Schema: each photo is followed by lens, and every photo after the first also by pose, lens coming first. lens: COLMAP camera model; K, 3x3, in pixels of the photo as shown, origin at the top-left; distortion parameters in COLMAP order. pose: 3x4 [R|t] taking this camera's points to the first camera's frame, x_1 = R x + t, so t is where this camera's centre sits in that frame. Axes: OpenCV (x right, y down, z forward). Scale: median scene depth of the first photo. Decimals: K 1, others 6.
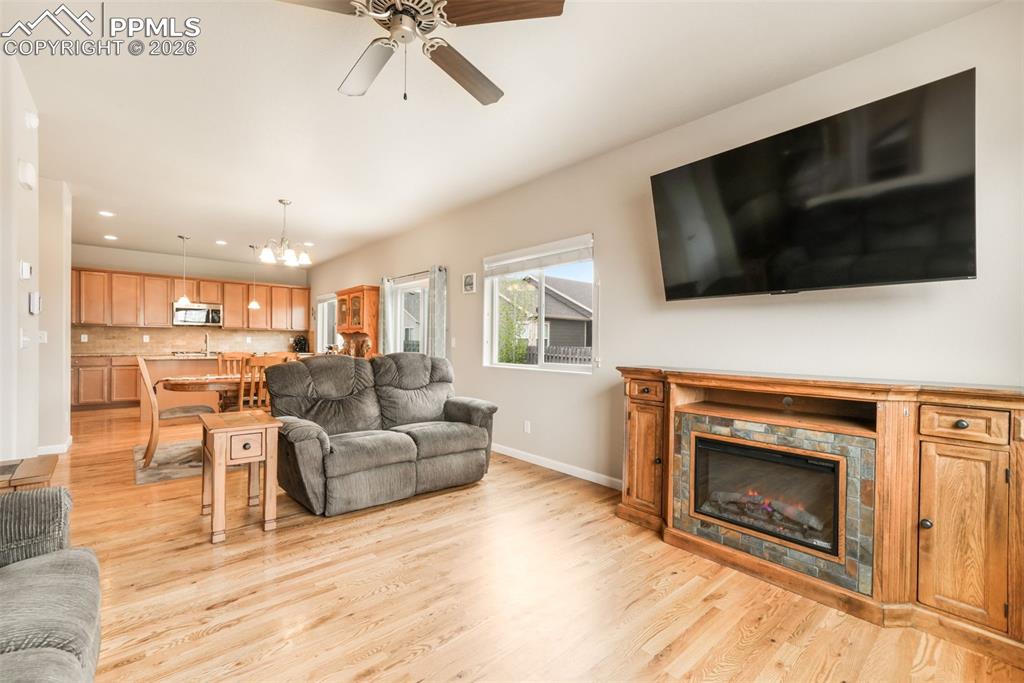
lens RADIAL K [[424.8, 0, 499.5], [0, 424.8, 341.7], [0, 0, 1]] dist [-0.003235, 0.001784]
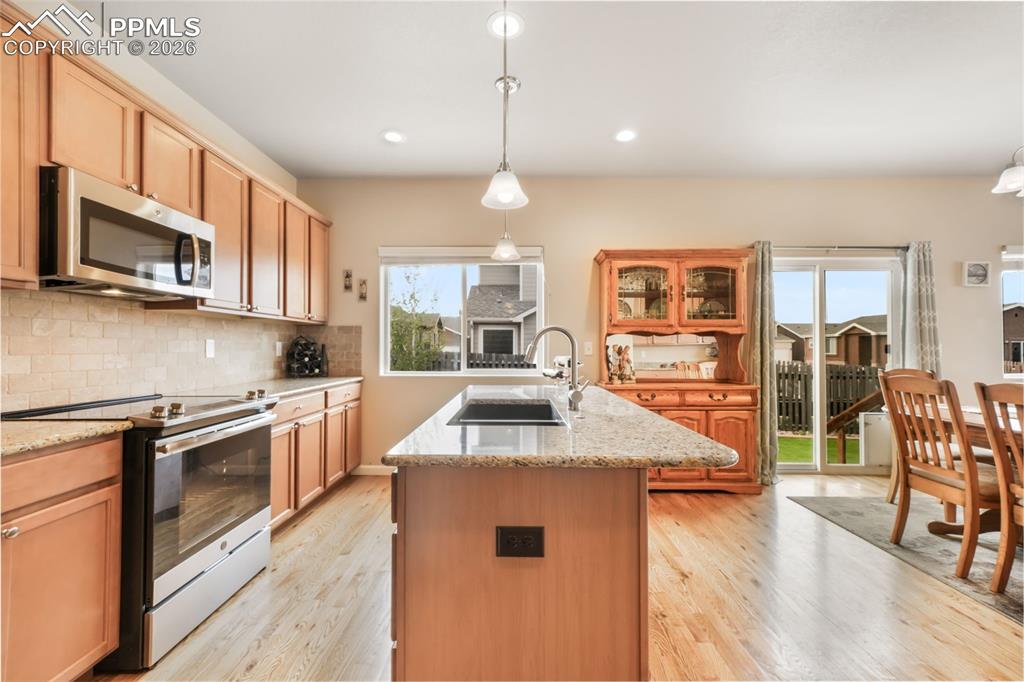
lens RADIAL K [[424.8, 0, 509.4], [0, 424.8, 342.5], [0, 0, 1]] dist [-0.003235, 0.001784]
pose [[0.669272, -0.001023, 0.743017, -0.763018], [0.003374, 0.999993, -0.001662, -0.008024], [-0.743010, 0.003619, 0.669270, 0.697047]]
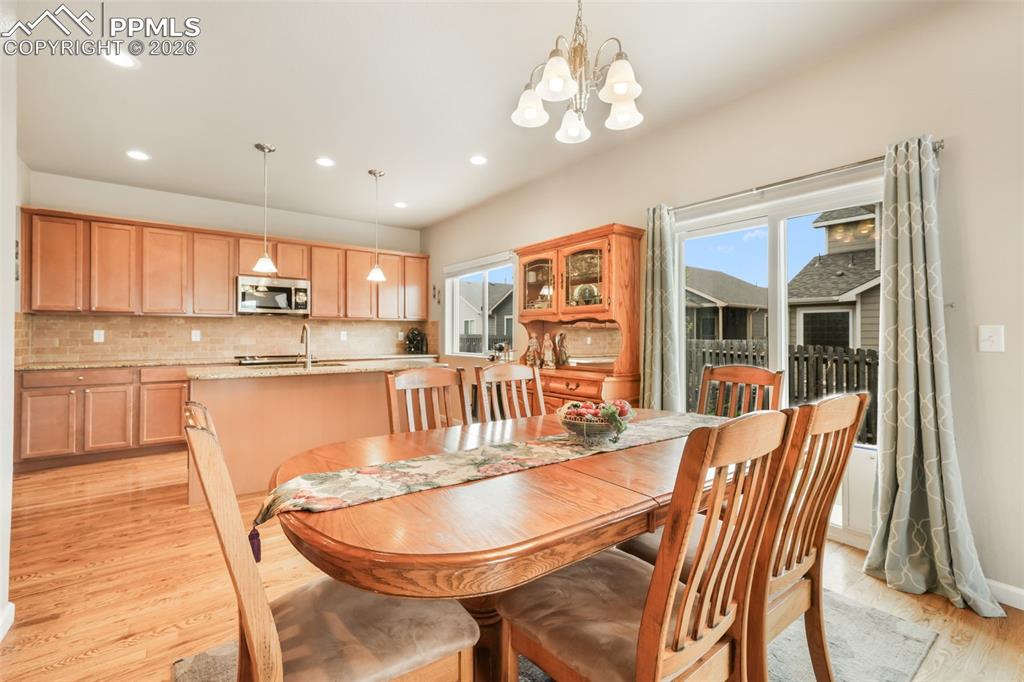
lens RADIAL K [[436.4, 0, 500.4], [0, 436.4, 326.0], [0, 0, 1]] dist [0.000406, 0.000531]
pose [[0.997137, -0.012116, -0.074643, -0.338861], [0.010684, 0.999752, -0.019553, -0.003736], [0.074861, 0.018699, 0.997019, 0.394053]]
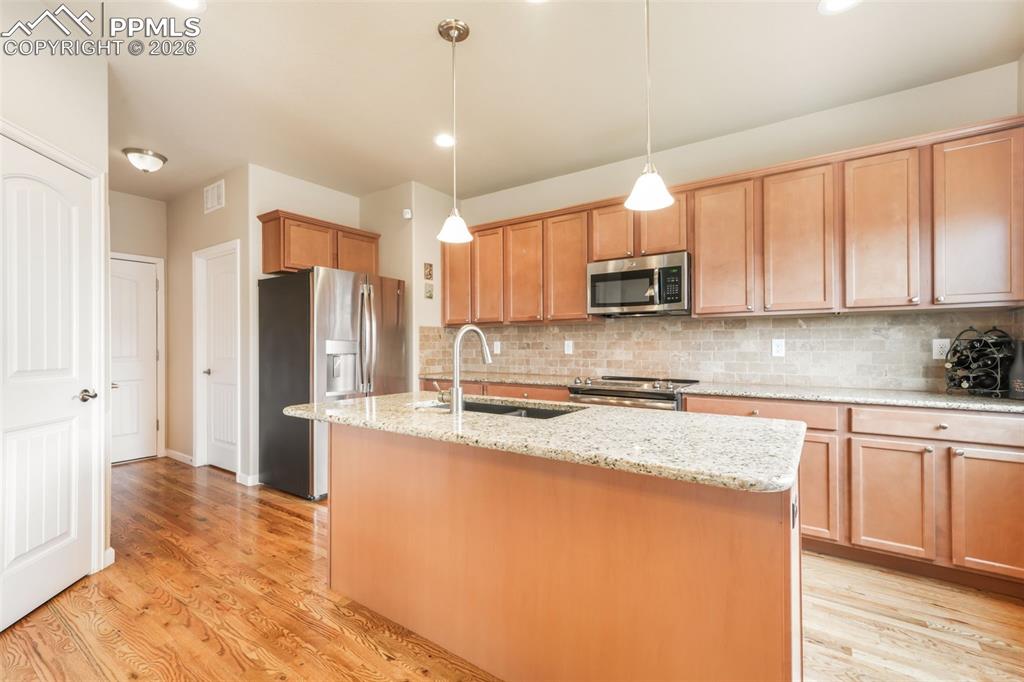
lens RADIAL K [[436.4, 0, 518.7], [0, 436.4, 348.0], [0, 0, 1]] dist [0.000406, 0.000531]
pose [[0.256428, -0.005990, -0.966545, -0.348480], [0.006809, 0.999967, -0.004390, -0.004116], [0.966539, -0.005456, 0.256460, 0.802960]]
